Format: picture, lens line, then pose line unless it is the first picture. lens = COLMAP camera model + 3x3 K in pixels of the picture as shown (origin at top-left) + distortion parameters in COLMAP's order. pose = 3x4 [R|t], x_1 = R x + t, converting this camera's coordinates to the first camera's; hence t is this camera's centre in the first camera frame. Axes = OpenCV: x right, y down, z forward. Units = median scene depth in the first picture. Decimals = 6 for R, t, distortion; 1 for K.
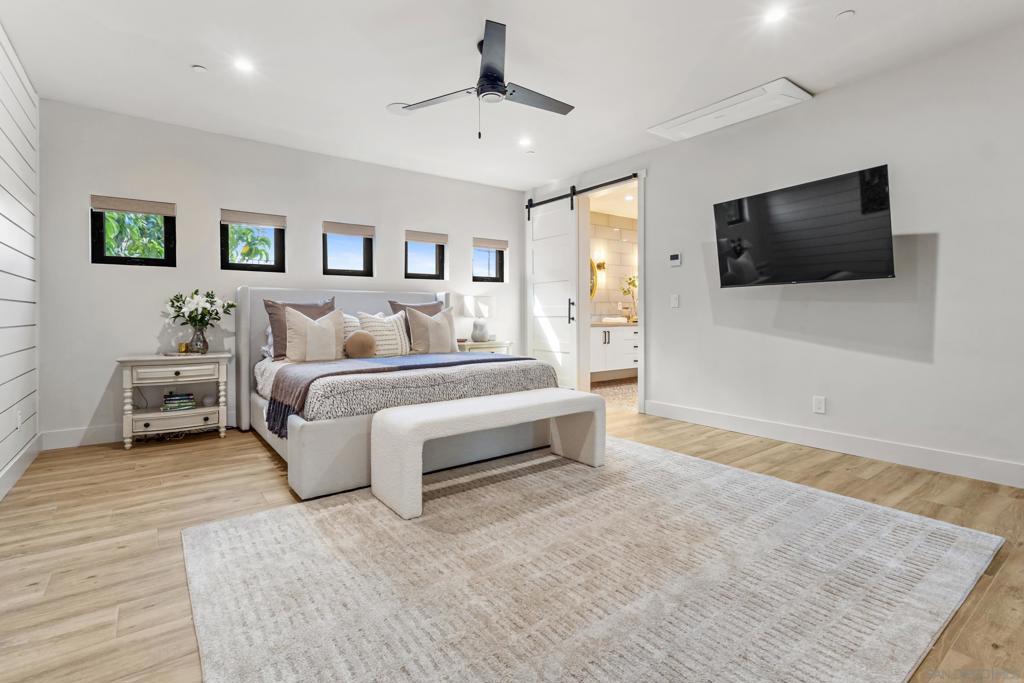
lens RADIAL K [[477.7, 0, 509.4], [0, 477.7, 336.1], [0, 0, 1]] dist [-0.000813, 0.000444]
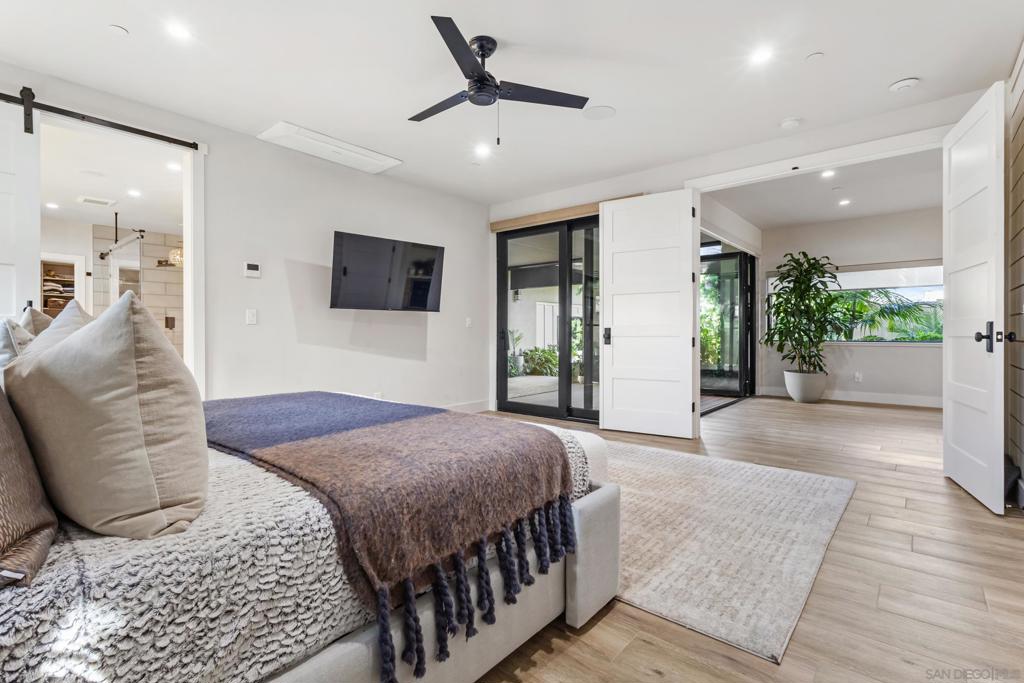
lens RADIAL K [[477.7, 0, 509.4], [0, 477.7, 336.1], [0, 0, 1]] dist [-0.000813, 0.000444]
pose [[-0.228191, -0.005036, 0.973603, -0.610583], [0.045400, 0.998844, 0.015807, -0.032569], [-0.972557, 0.047809, -0.227698, 0.752912]]
